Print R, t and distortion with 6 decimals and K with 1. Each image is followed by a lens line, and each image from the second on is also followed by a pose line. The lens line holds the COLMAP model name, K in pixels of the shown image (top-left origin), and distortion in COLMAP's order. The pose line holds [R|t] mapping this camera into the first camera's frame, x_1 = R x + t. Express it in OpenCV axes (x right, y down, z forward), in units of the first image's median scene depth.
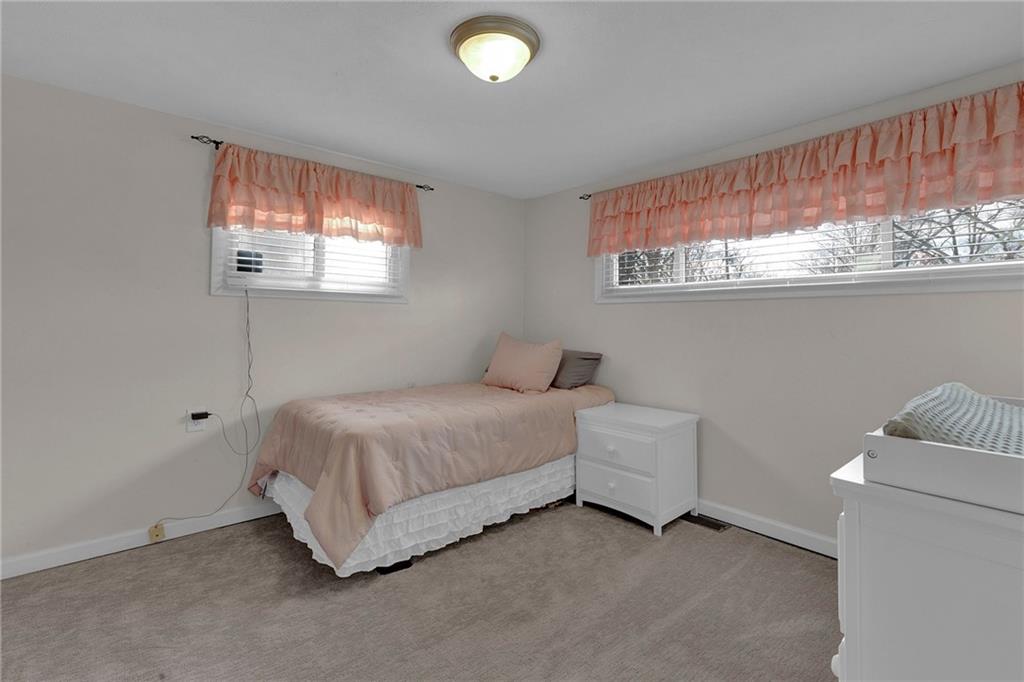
lens RADIAL K [[461.0, 0, 510.9], [0, 461.0, 324.2], [0, 0, 1]] dist [0.003177, 0.000091]
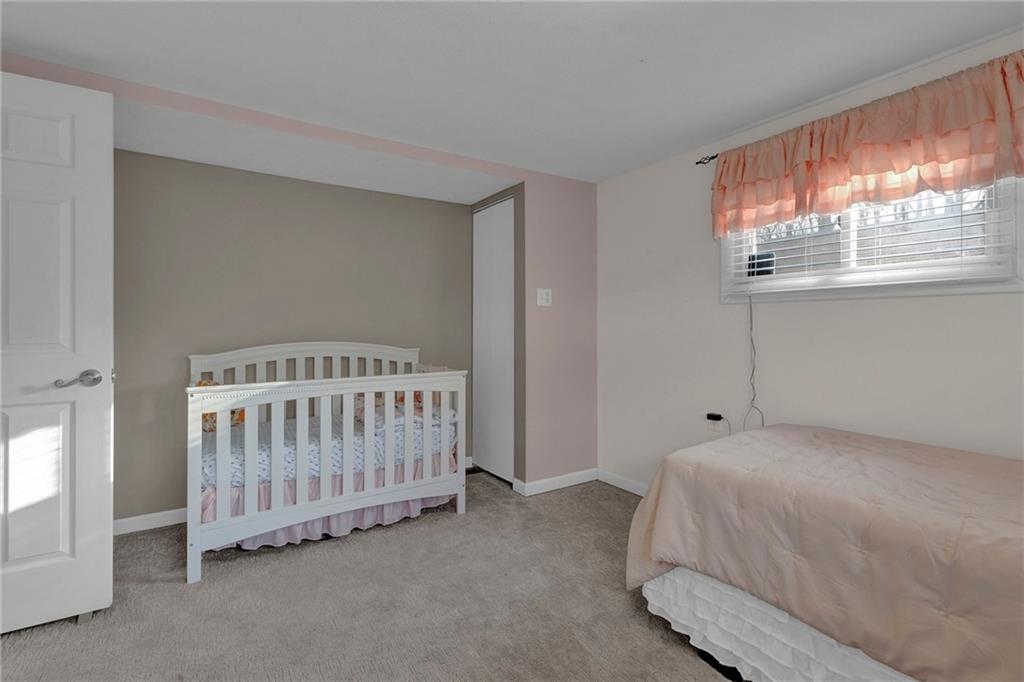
lens RADIAL K [[470.8, 0, 516.3], [0, 470.8, 327.5], [0, 0, 1]] dist [0.014441, 0.000192]
pose [[-0.109974, -0.005860, -0.993917, 0.443254], [0.003525, 0.999974, -0.006286, -0.003854], [0.993928, -0.004195, -0.109950, 0.628237]]
